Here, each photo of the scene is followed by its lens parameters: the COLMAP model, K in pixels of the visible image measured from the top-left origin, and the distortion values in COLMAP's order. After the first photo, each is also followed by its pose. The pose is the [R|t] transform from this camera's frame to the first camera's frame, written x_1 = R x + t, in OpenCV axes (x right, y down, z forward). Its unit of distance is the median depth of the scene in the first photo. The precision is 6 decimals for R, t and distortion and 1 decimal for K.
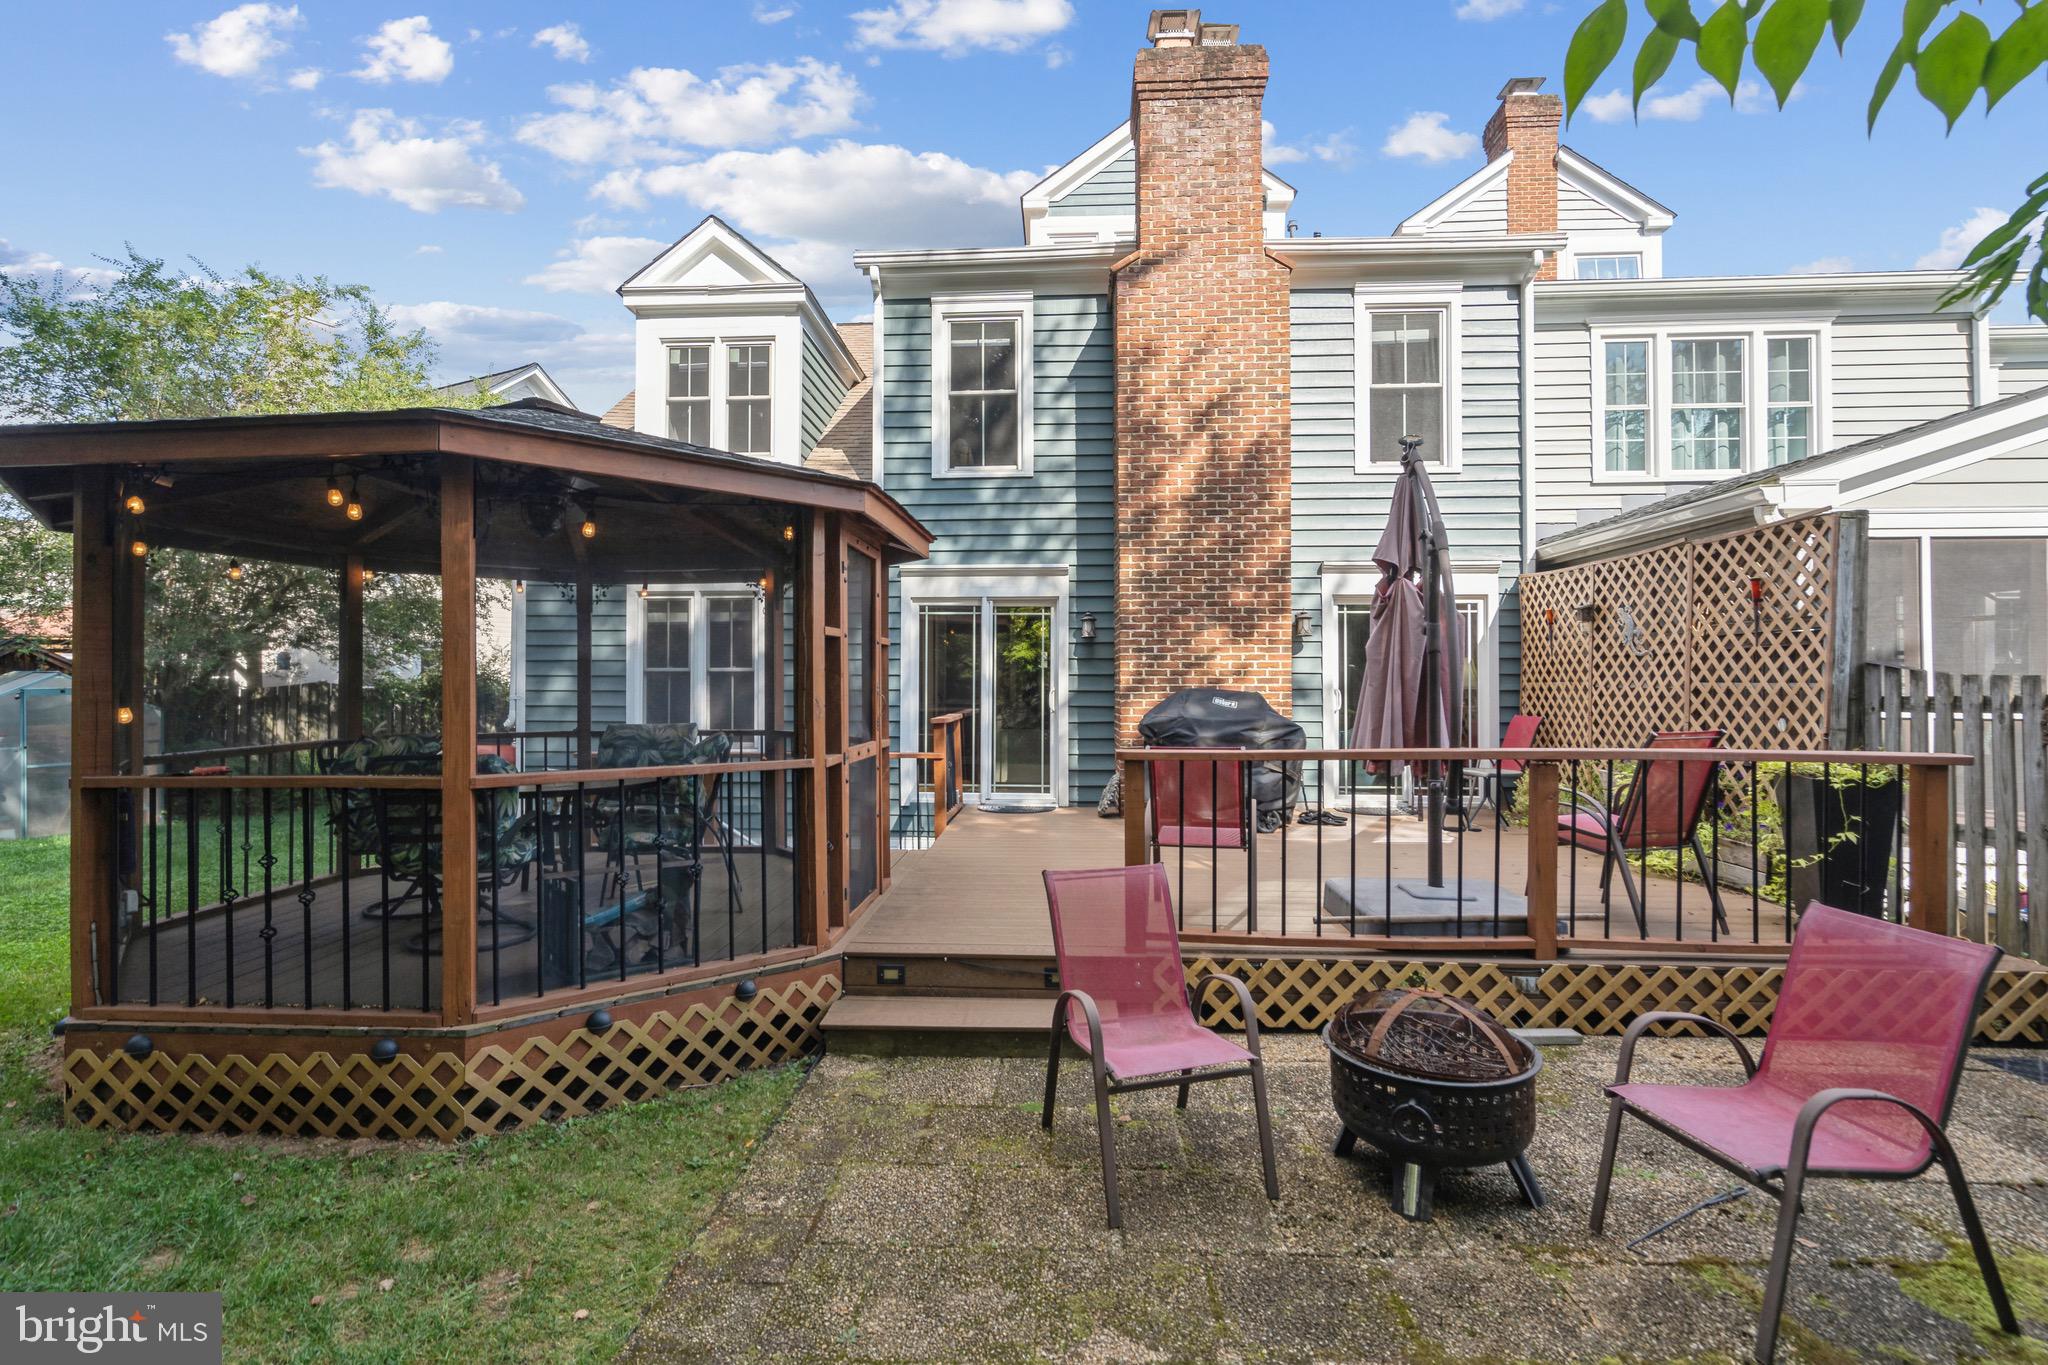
lens RADIAL K [[974.5, 0, 1018.5], [0, 974.5, 673.0], [0, 0, 1]] dist [-0.006074, 0.001690]
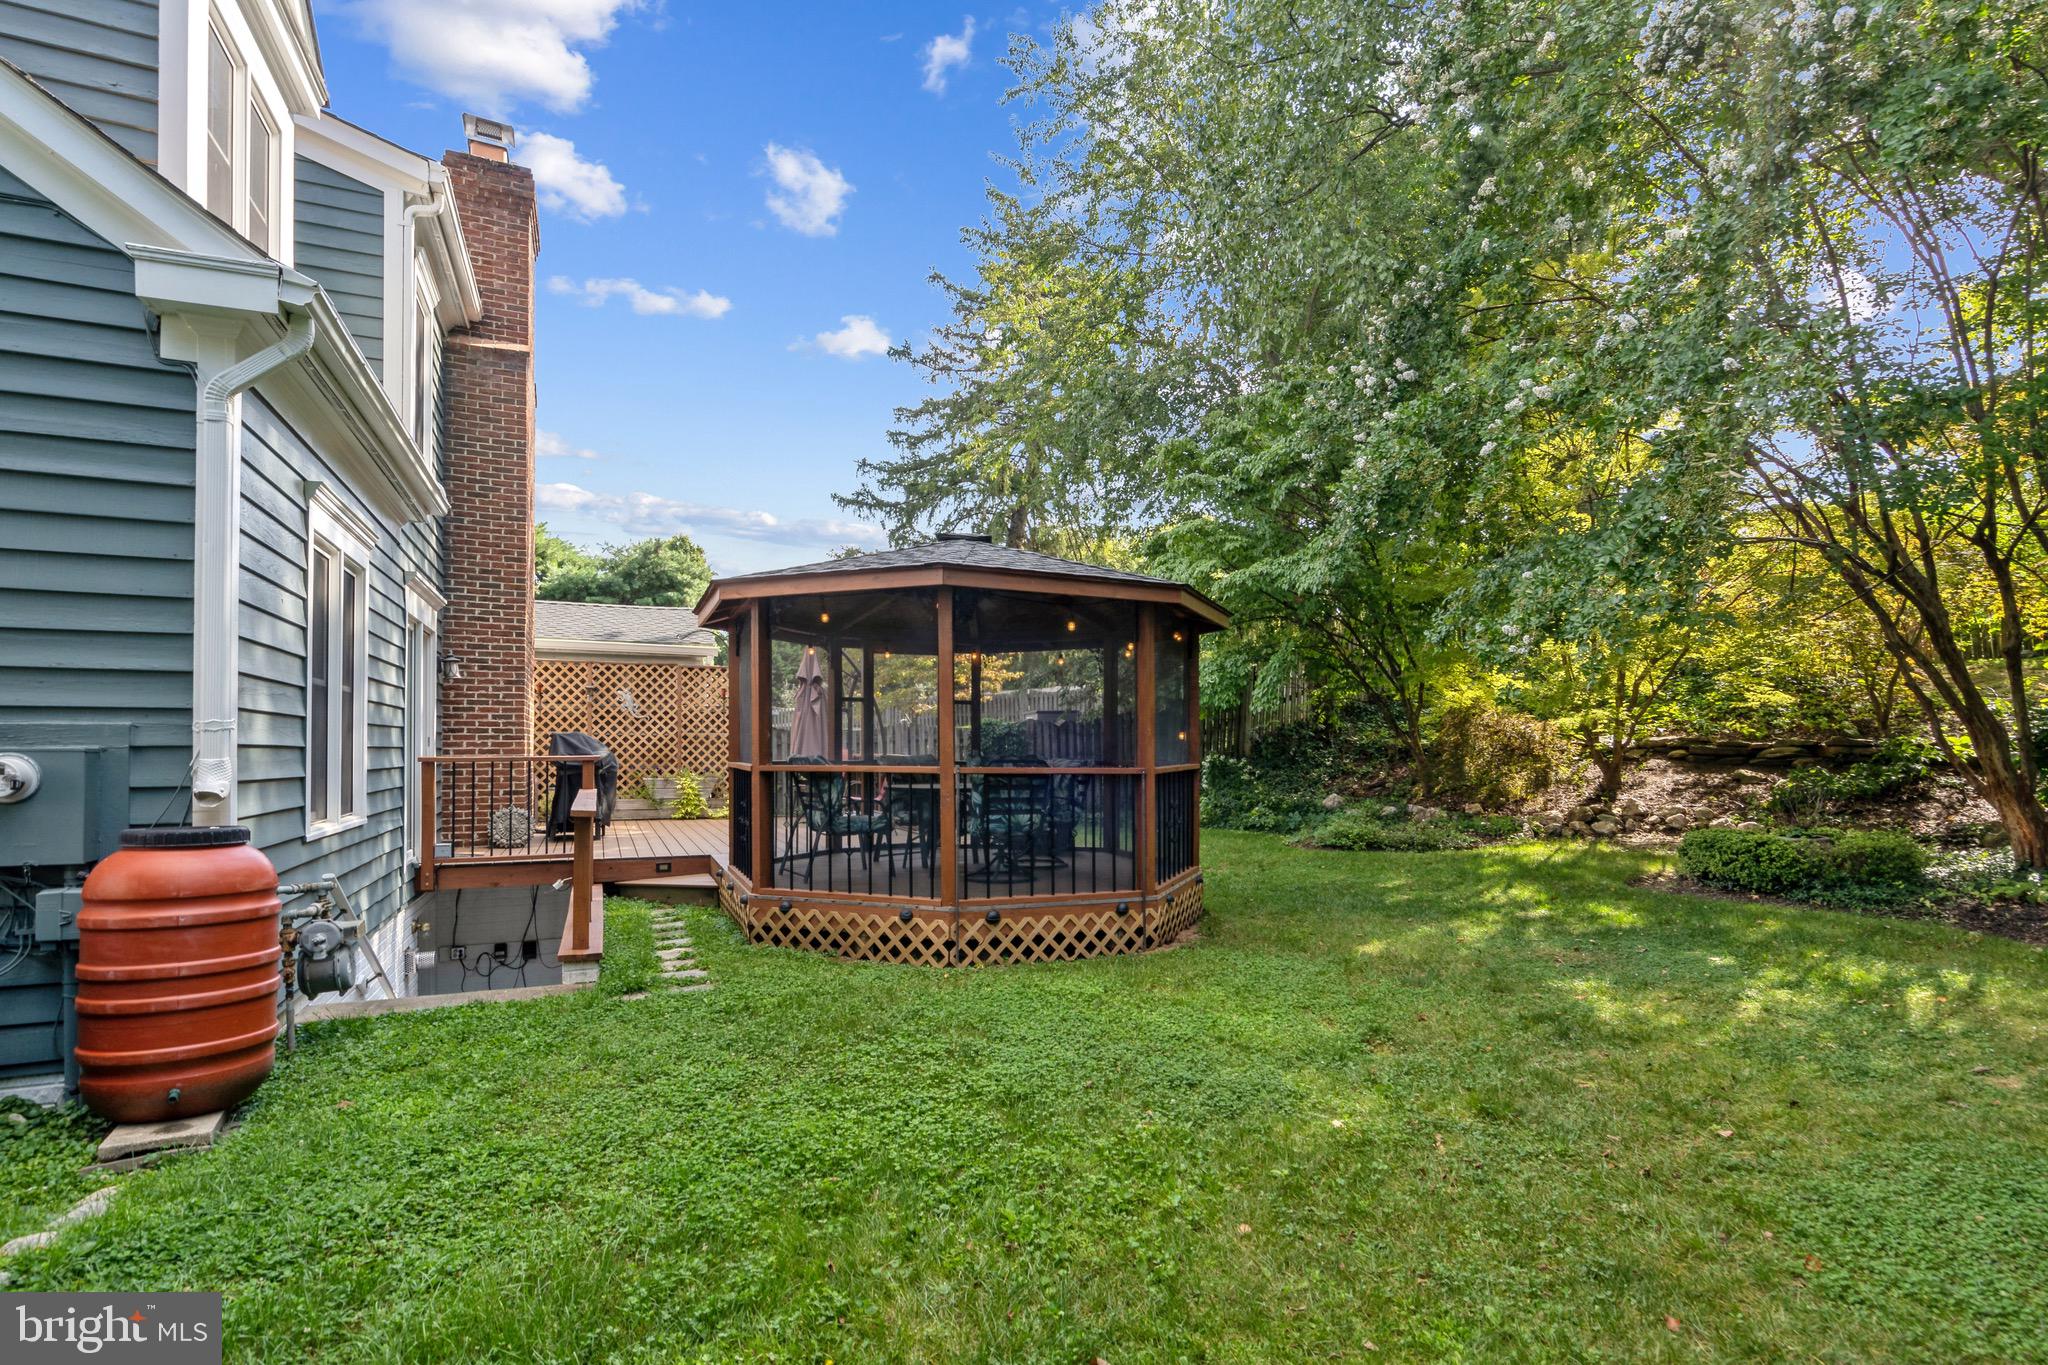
lens RADIAL K [[974.5, 0, 1024.7], [0, 974.5, 748.8], [0, 0, 1]] dist [-0.006074, 0.001690]
pose [[-0.456004, -0.000779, 0.889977, -1.149768], [-0.009890, 0.999942, -0.004192, 0.034991], [-0.889923, -0.010713, -0.455986, 0.993813]]
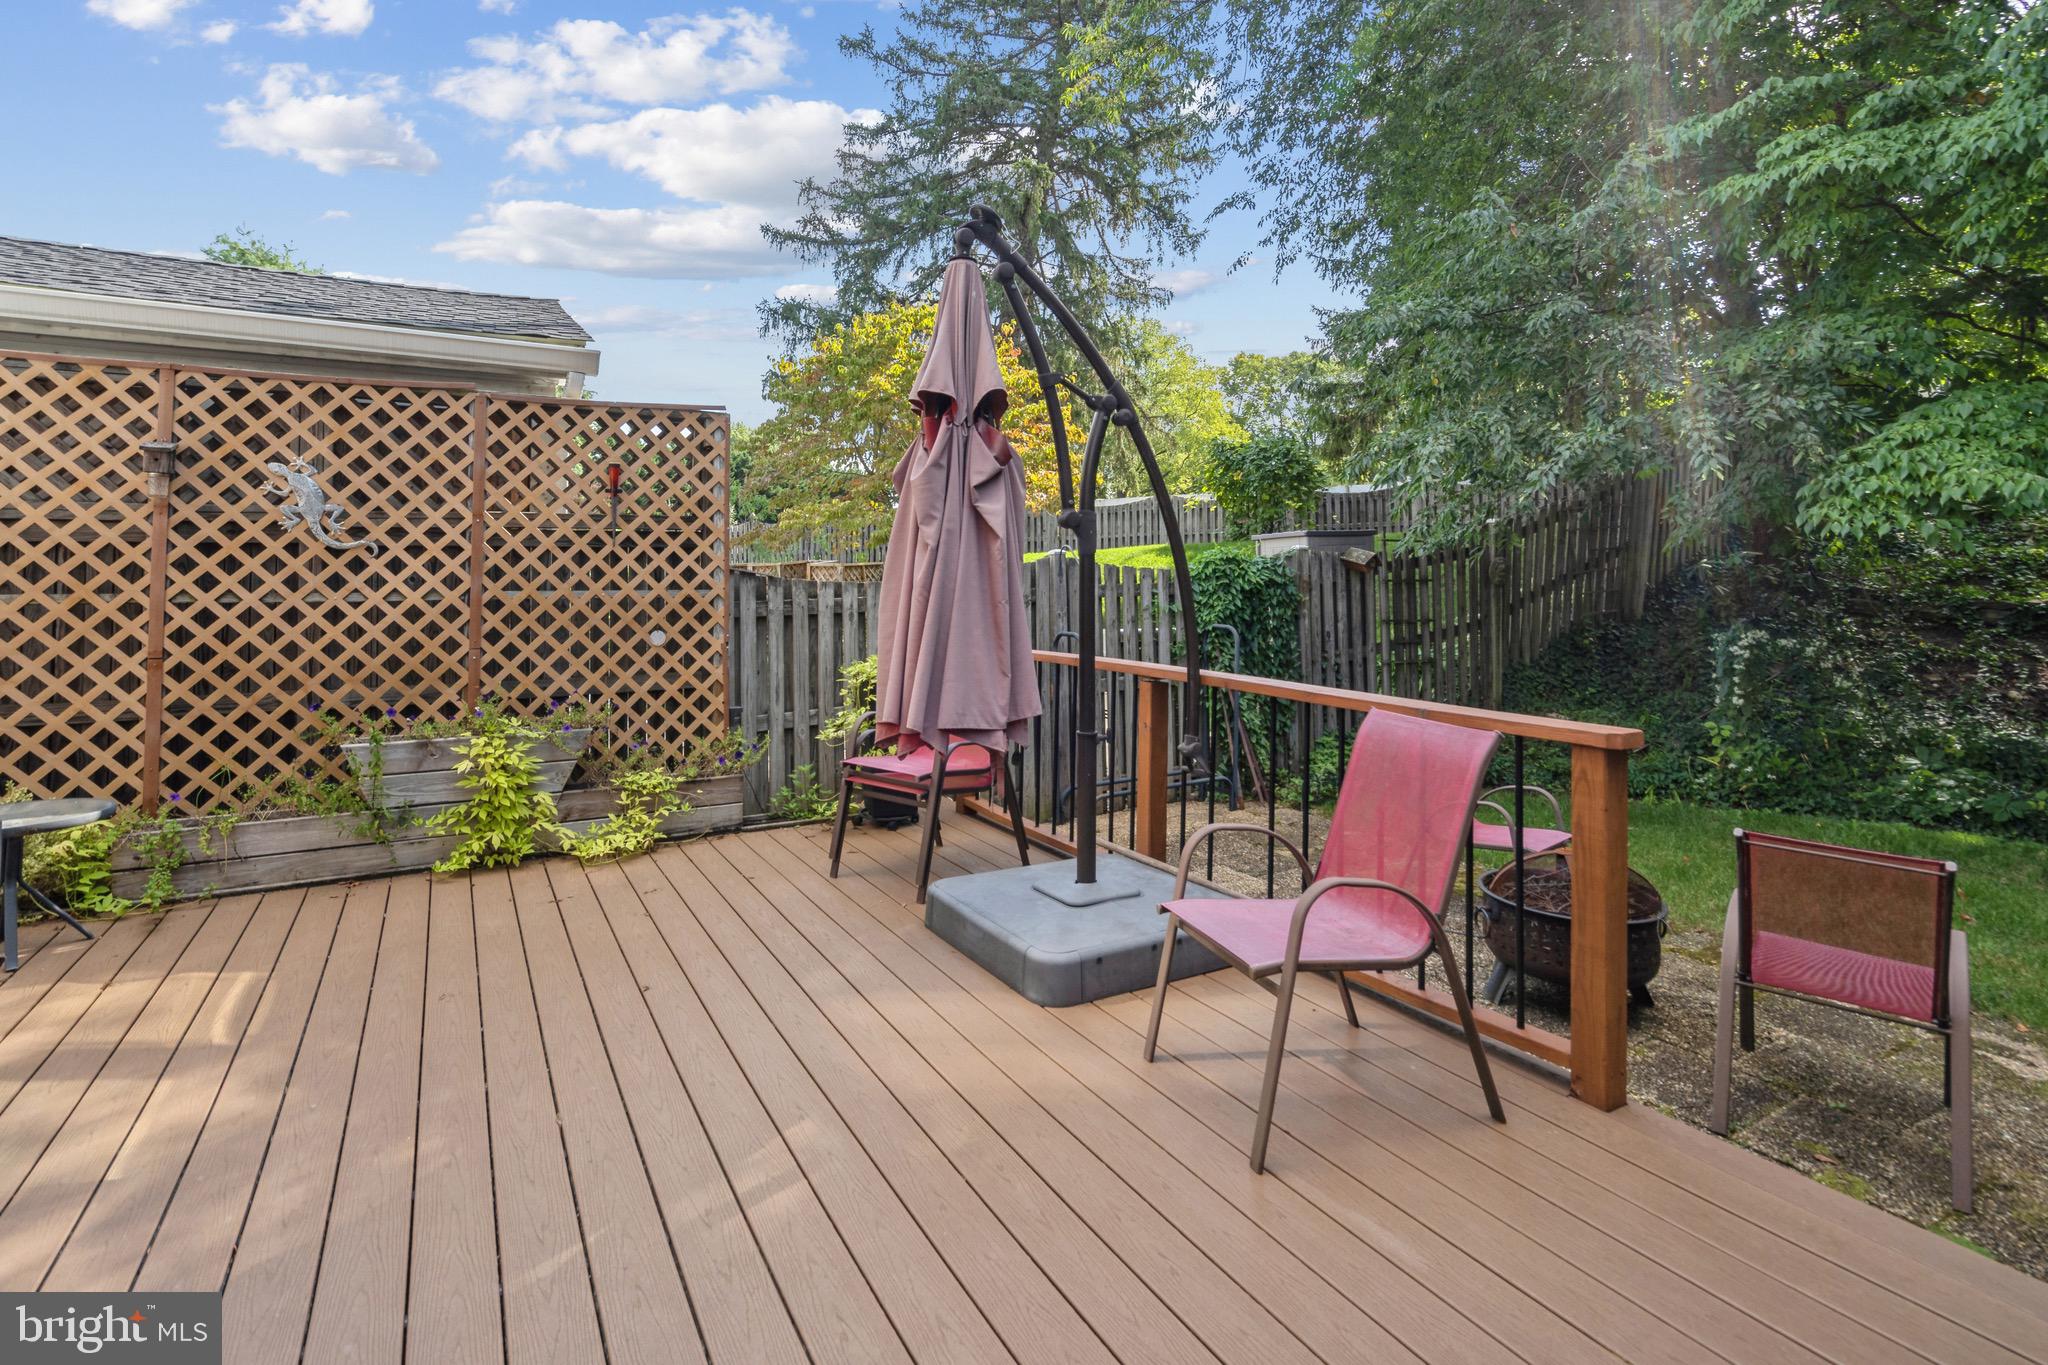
lens RADIAL K [[974.5, 0, 1007.1], [0, 974.5, 531.0], [0, 0, 1]] dist [-0.006074, 0.001690]
pose [[-0.541833, 0.035045, 0.839755, -0.081741], [-0.007597, 0.998885, -0.046588, -0.003005], [-0.840452, -0.031622, -0.540963, 0.815233]]
